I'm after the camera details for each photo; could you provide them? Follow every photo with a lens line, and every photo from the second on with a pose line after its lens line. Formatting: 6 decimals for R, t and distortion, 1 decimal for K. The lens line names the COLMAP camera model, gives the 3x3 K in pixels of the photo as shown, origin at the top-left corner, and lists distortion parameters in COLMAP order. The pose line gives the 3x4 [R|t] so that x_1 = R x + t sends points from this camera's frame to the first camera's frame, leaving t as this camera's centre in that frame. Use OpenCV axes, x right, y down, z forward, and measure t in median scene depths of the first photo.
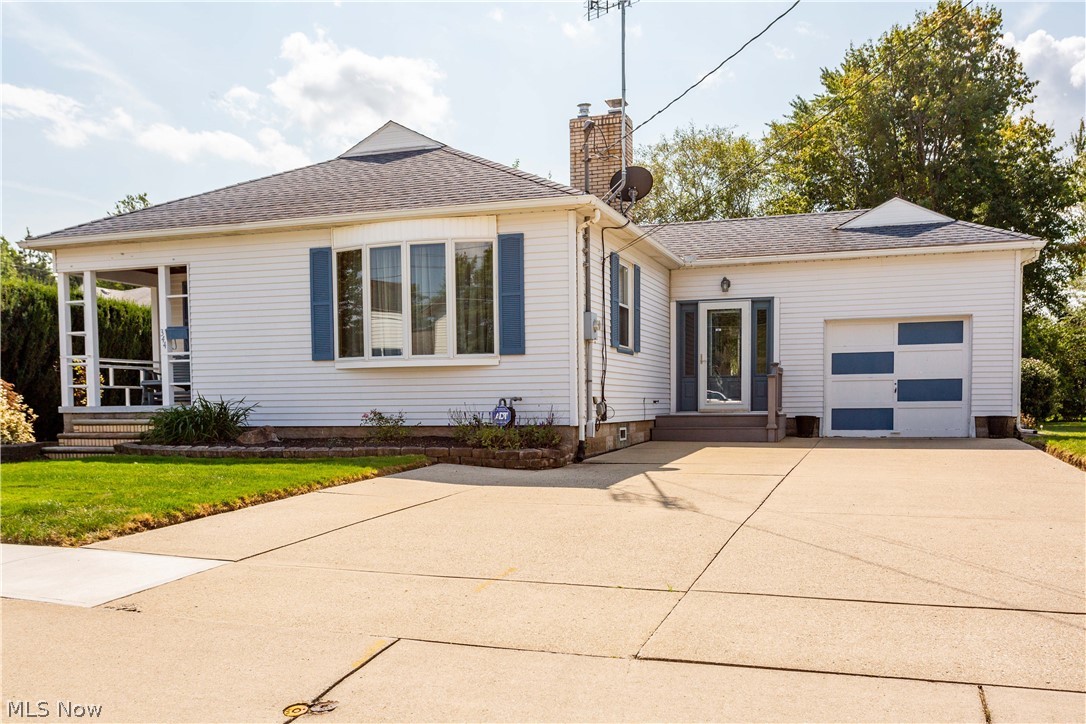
lens RADIAL K [[914.0, 0, 523.6], [0, 914.0, 447.1], [0, 0, 1]] dist [0.011083, -0.010299]
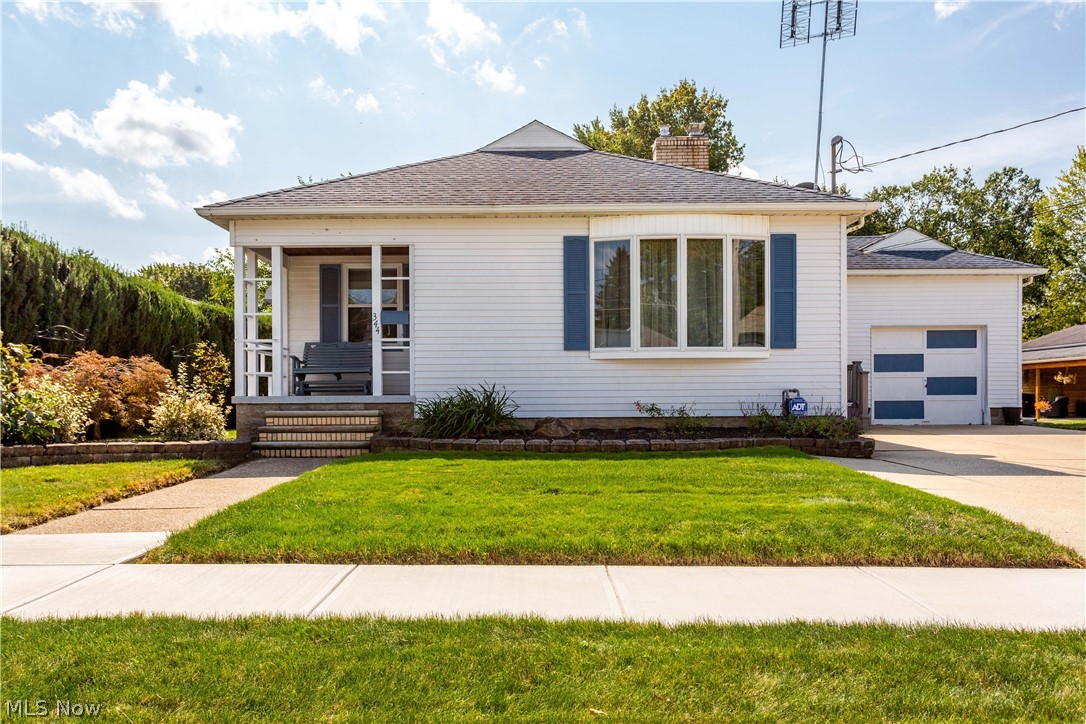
lens RADIAL K [[801.6, 0, 517.2], [0, 801.6, 392.0], [0, 0, 1]] dist [0.019164, -0.002122]
pose [[0.951685, 0.005829, 0.307022, -0.497080], [0.011059, 0.998521, -0.053239, -0.004670], [-0.306878, 0.054062, 0.950212, 0.188411]]
